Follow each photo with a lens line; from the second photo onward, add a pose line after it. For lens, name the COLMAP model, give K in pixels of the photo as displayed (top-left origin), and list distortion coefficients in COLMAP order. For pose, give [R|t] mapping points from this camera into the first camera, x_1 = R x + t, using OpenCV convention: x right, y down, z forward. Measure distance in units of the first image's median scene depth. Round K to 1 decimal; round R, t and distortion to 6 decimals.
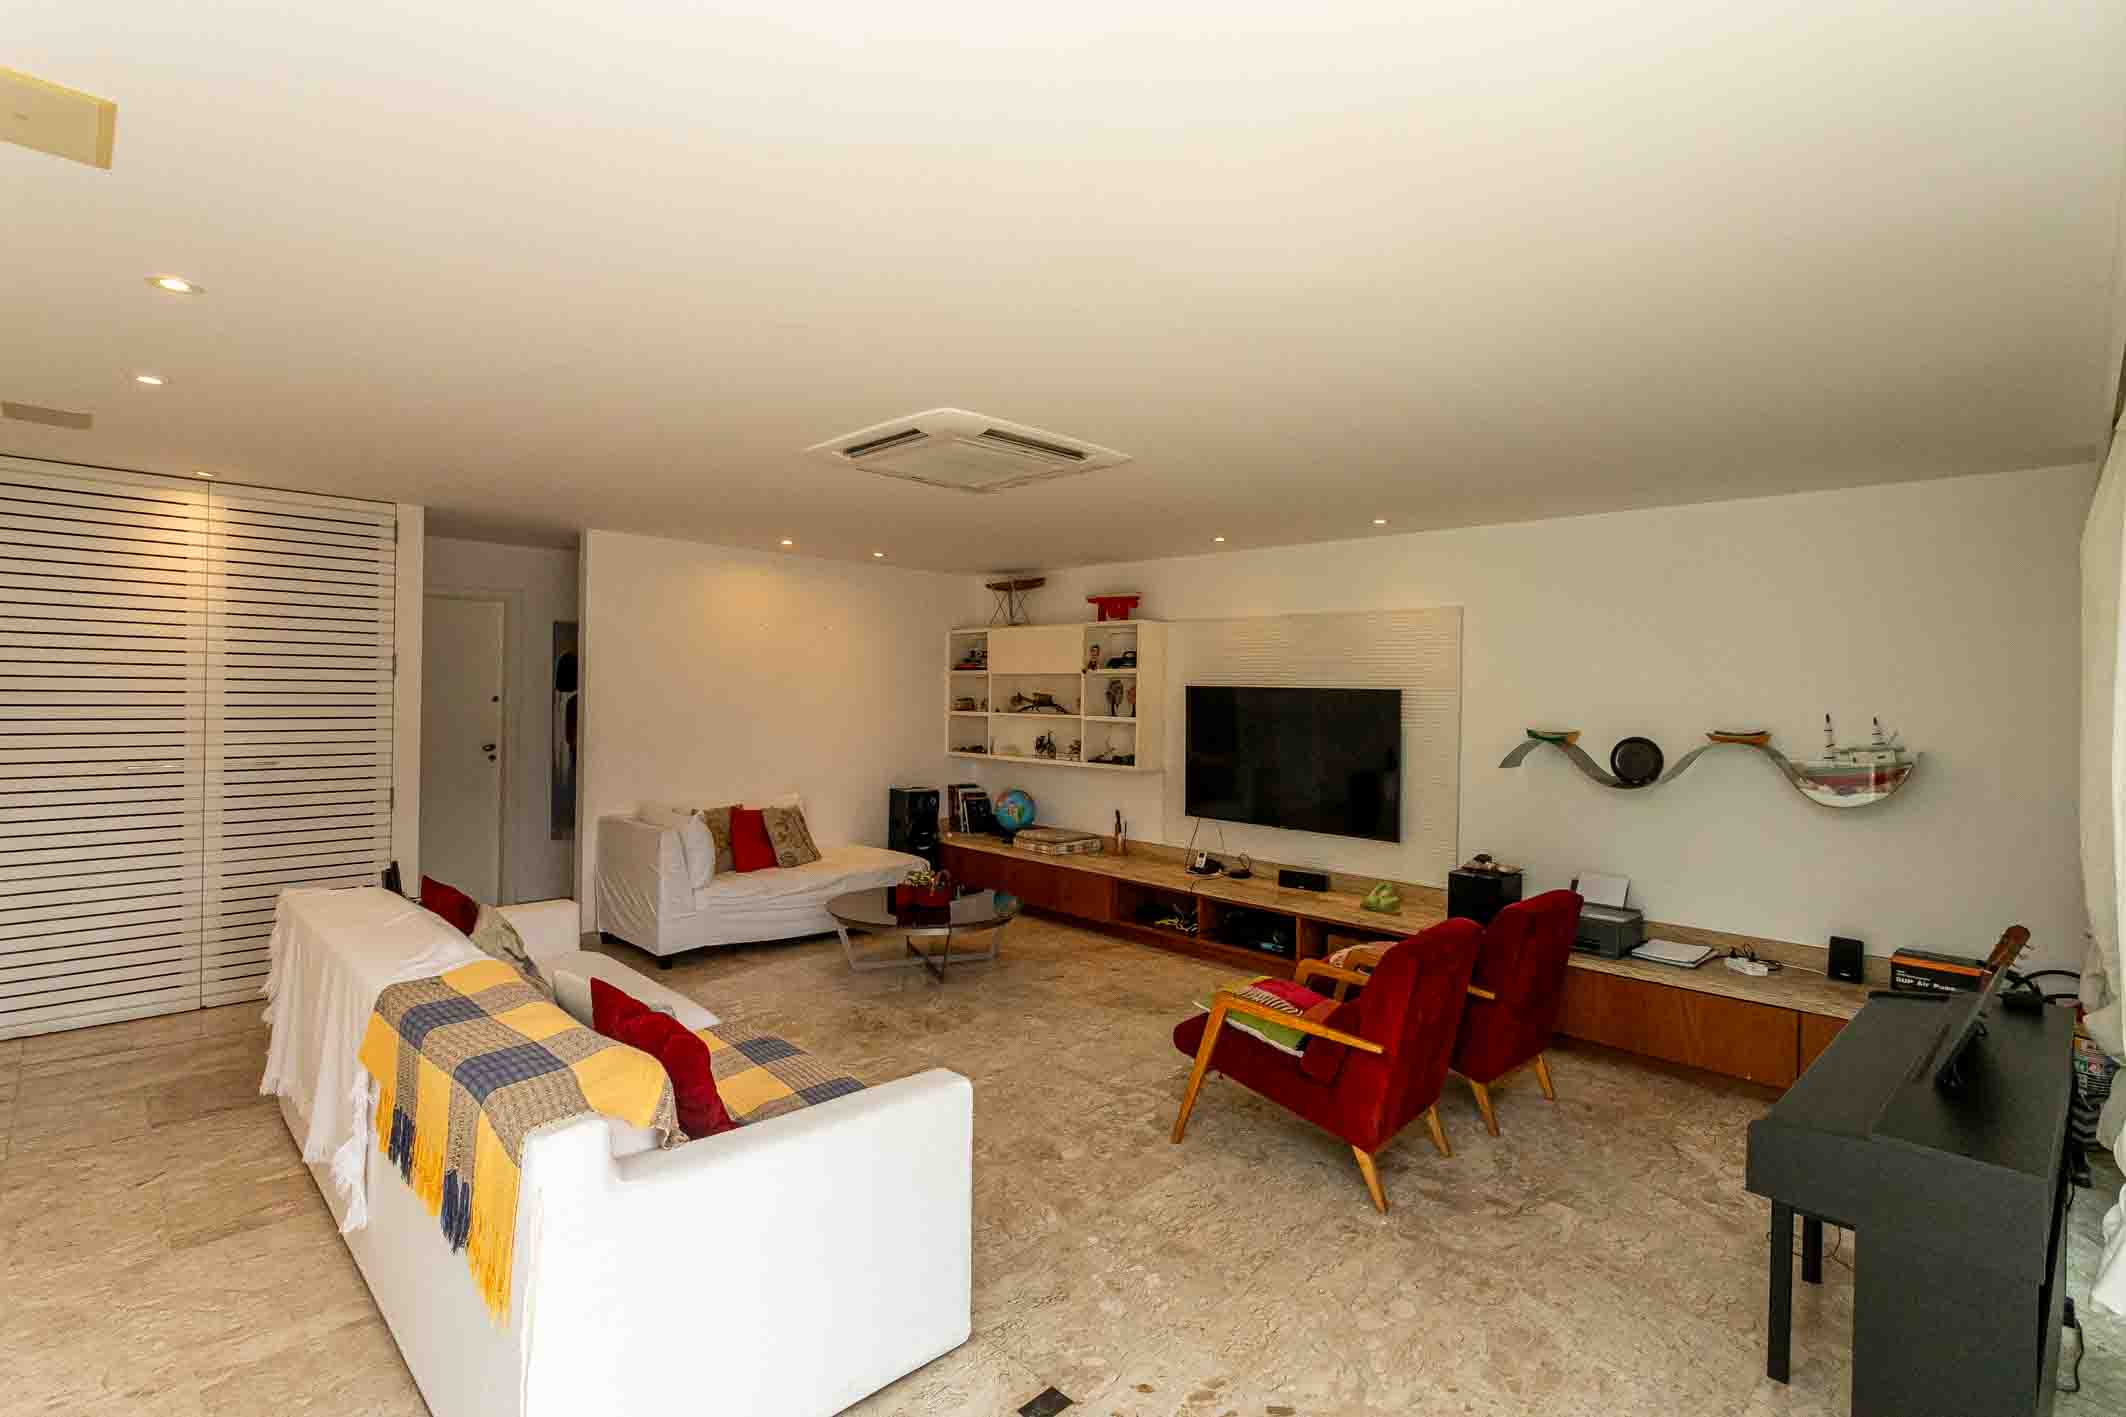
lens RADIAL K [[1009.1, 0, 1081.4], [0, 1009.1, 701.1], [0, 0, 1]] dist [0.001537, 0.000288]
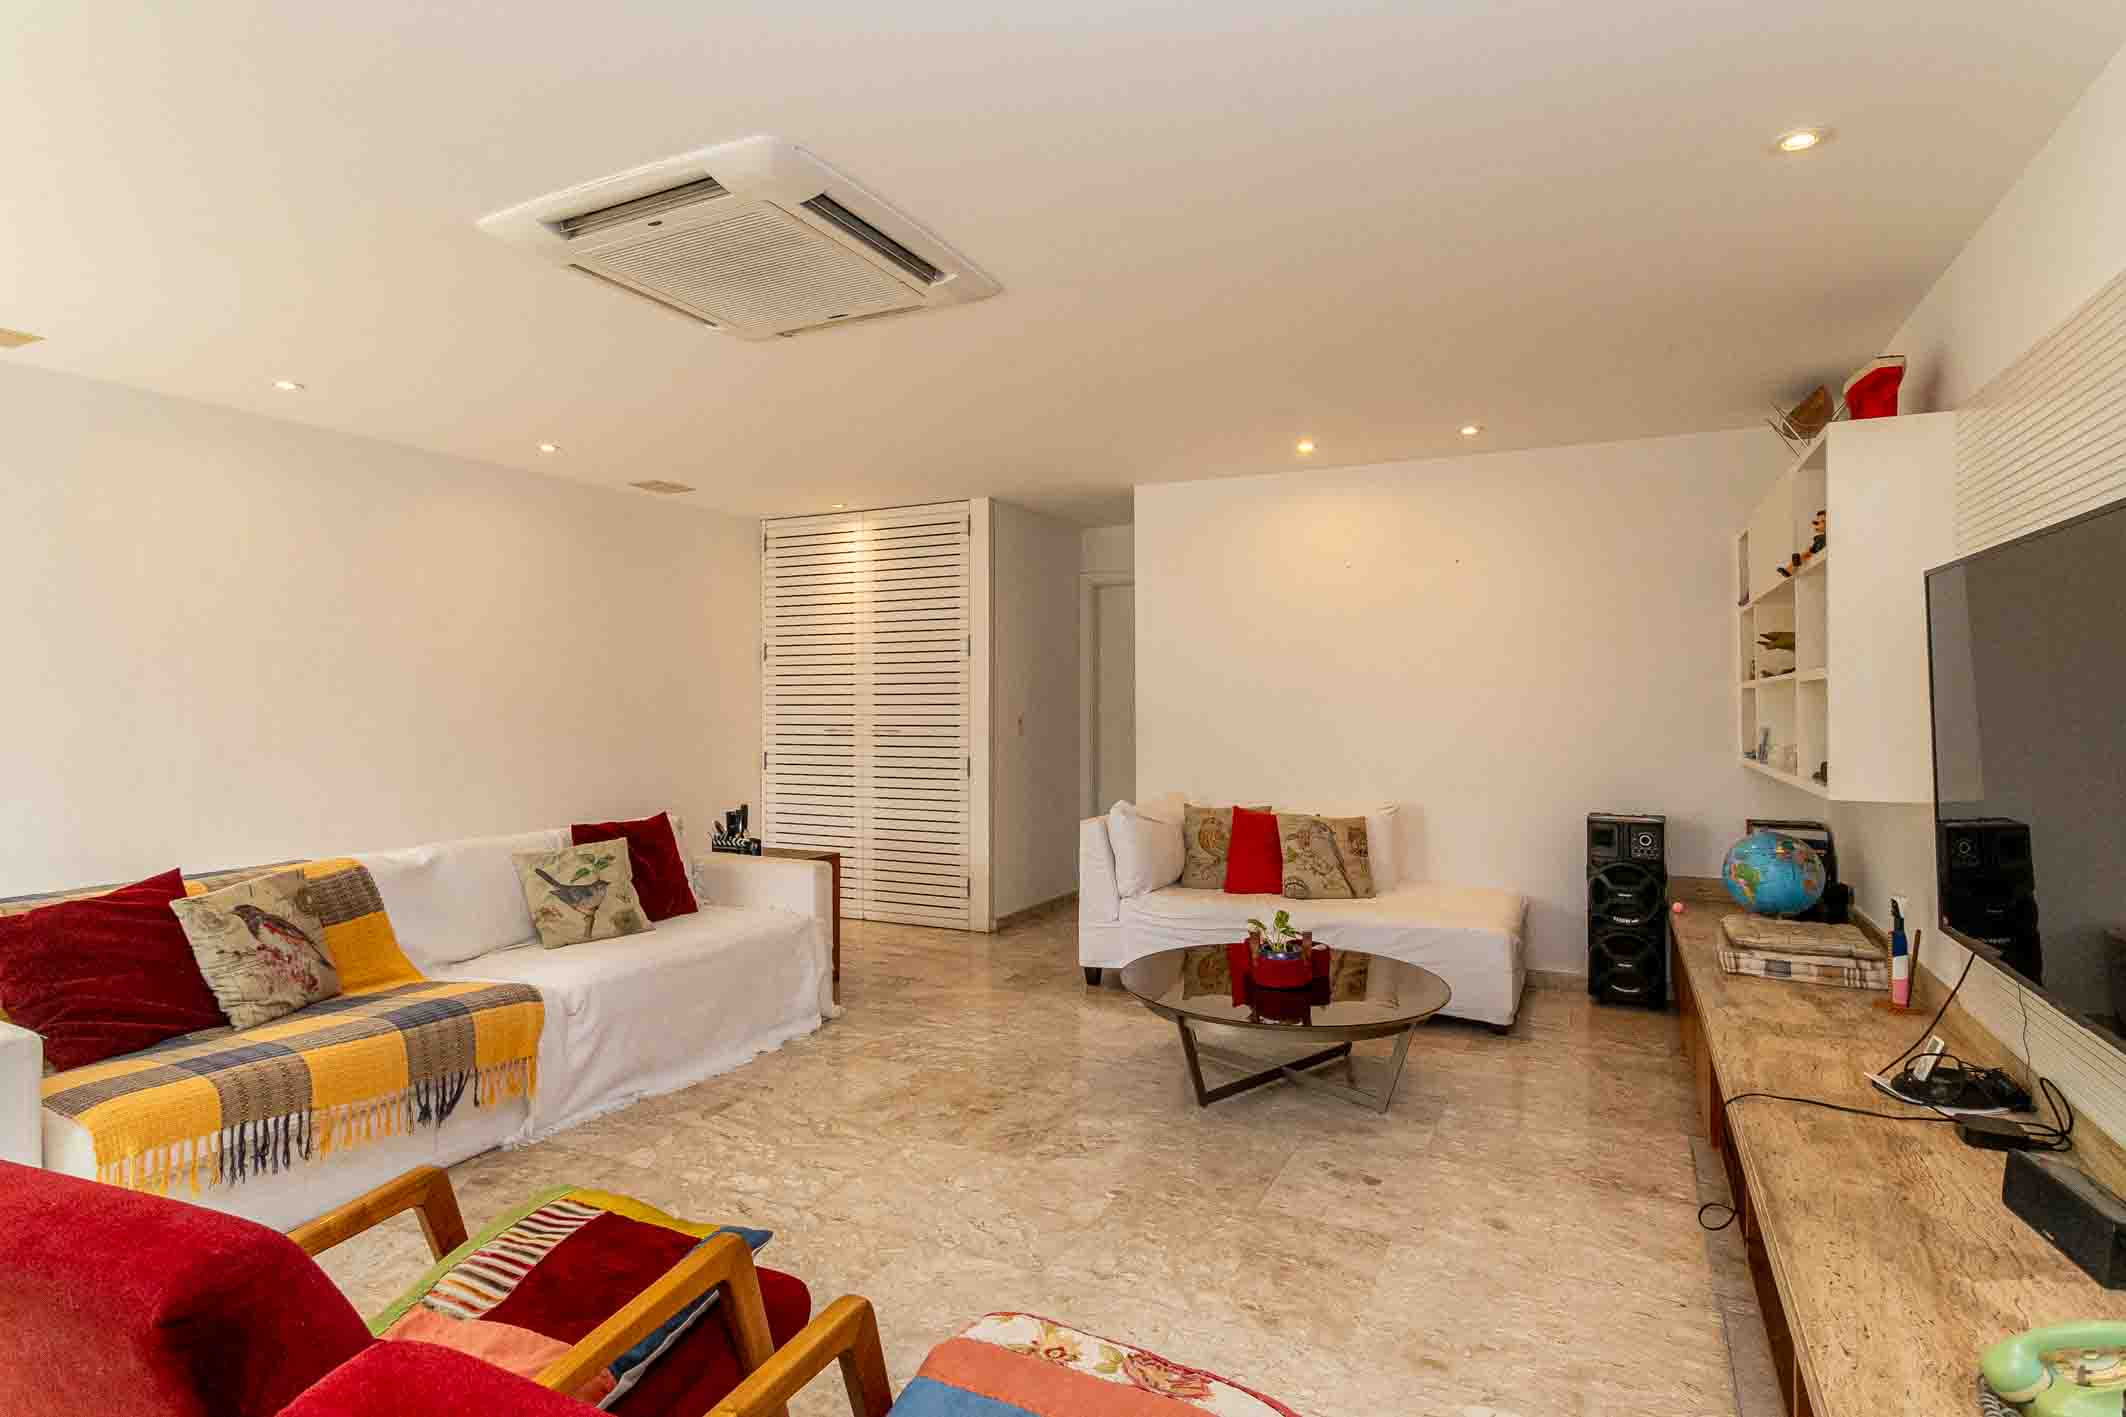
lens RADIAL K [[1082.3, 0, 1063.0], [0, 1082.3, 708.5], [0, 0, 1]] dist [-0.000885, -0.000090]
pose [[0.303760, -0.014449, -0.952639, 0.446719], [-0.000222, 0.999884, -0.015236, 0.047383], [0.952749, 0.004840, 0.303722, 0.692808]]
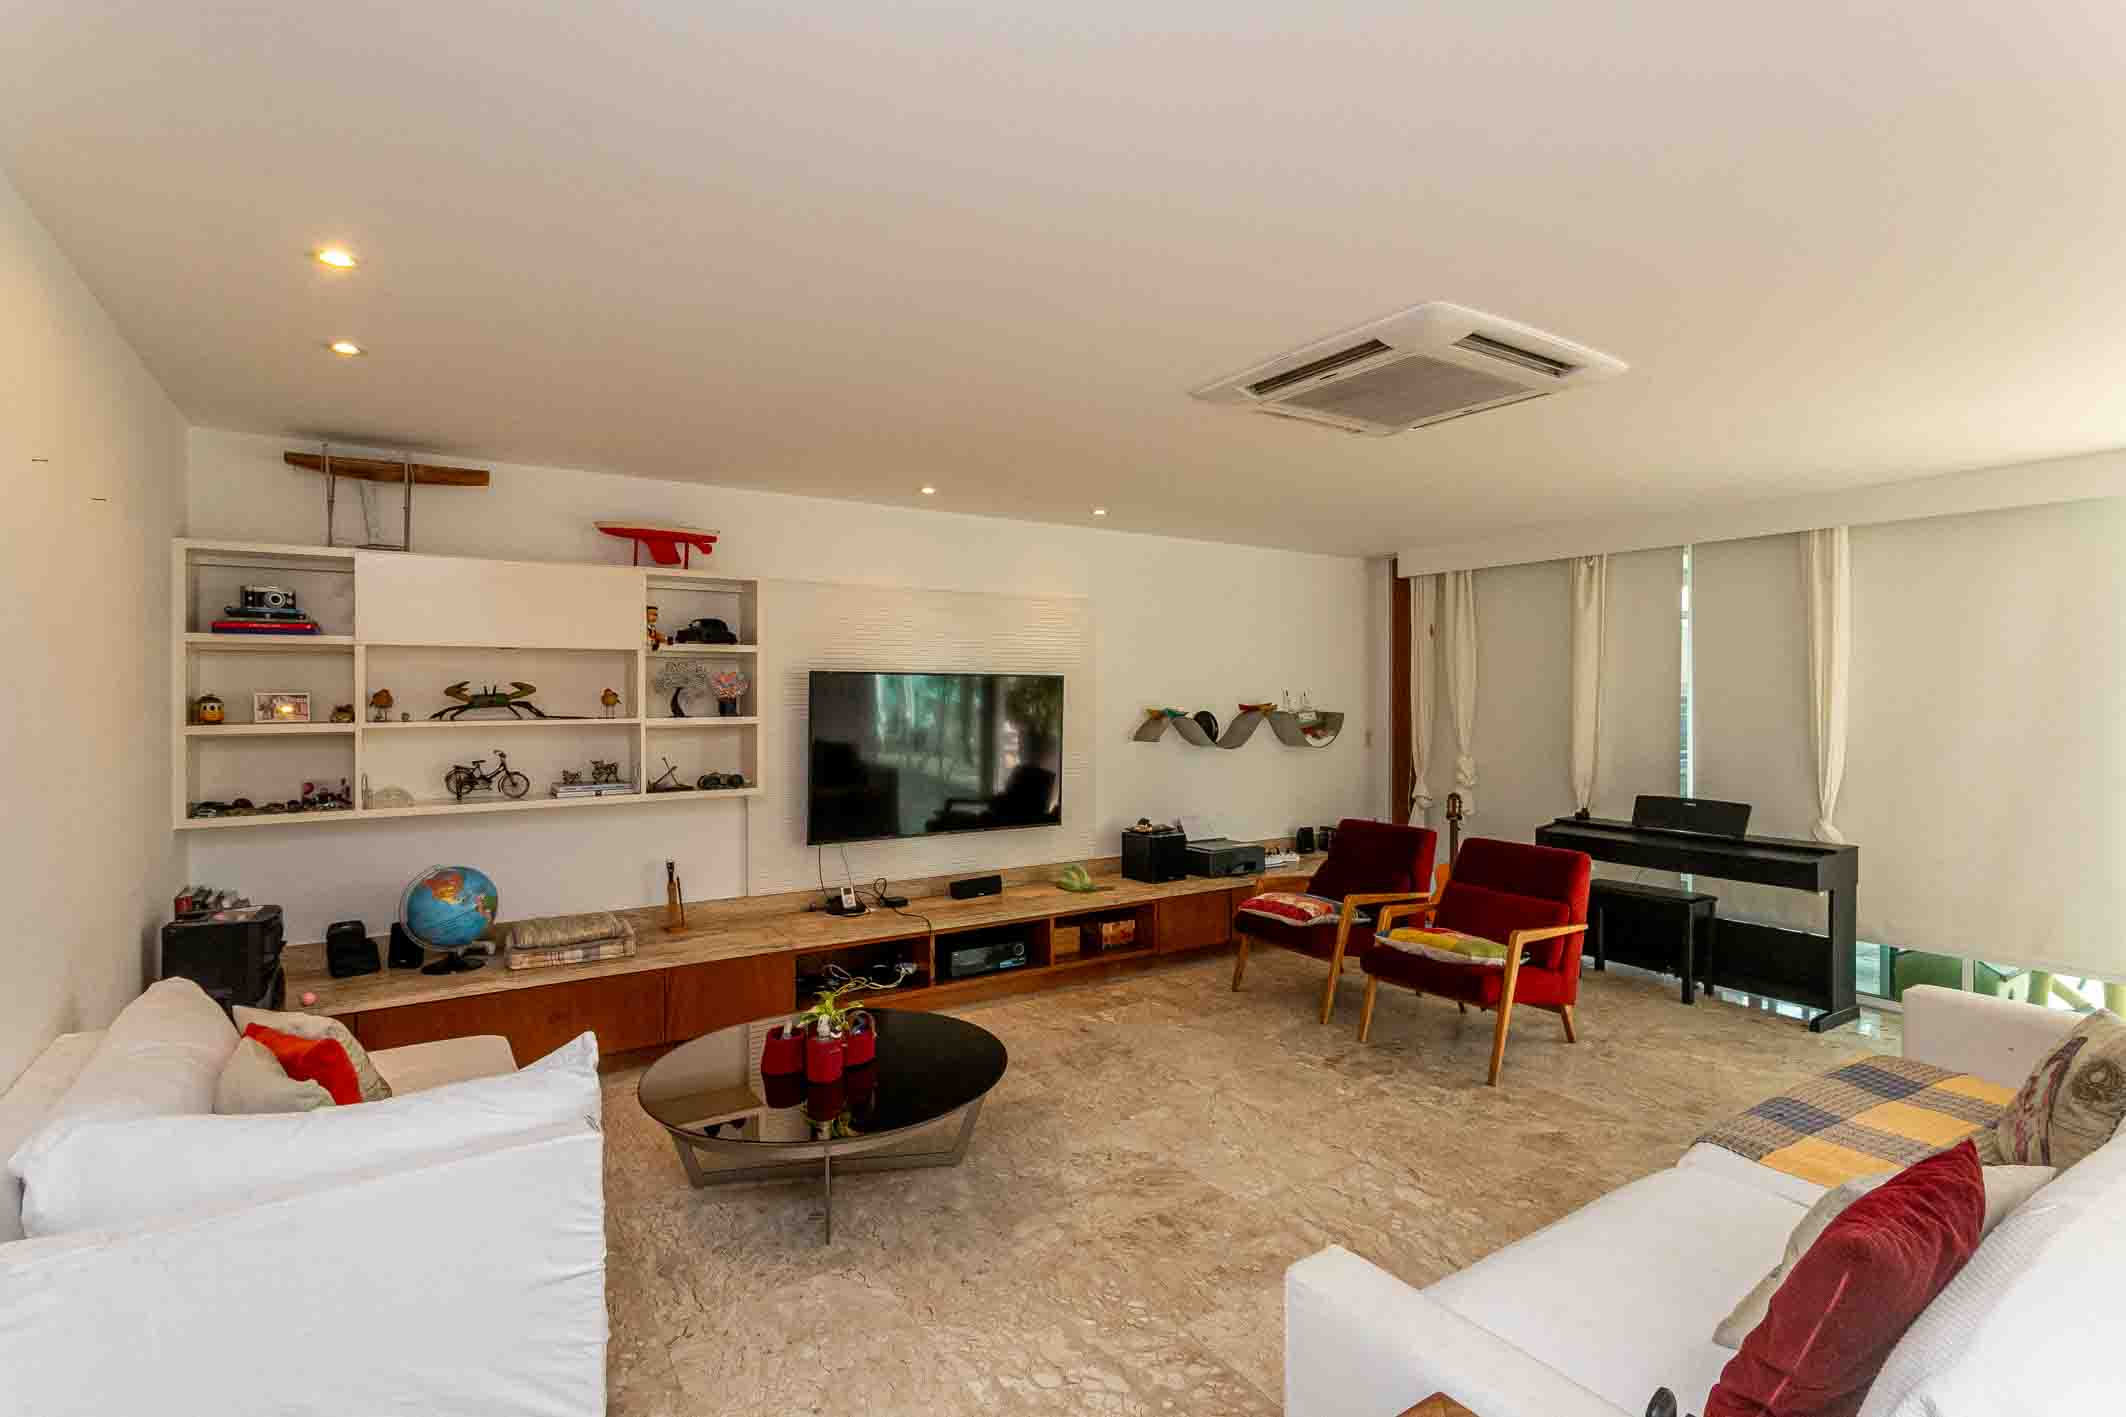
lens RADIAL K [[993.3, 0, 1082.1], [0, 993.3, 696.0], [0, 0, 1]] dist [0.000961, 0.000215]
pose [[0.202498, -0.023591, 0.978998, -0.673142], [0.010174, 0.999707, 0.021986, -0.012738], [-0.979230, 0.005508, 0.202679, 0.774078]]
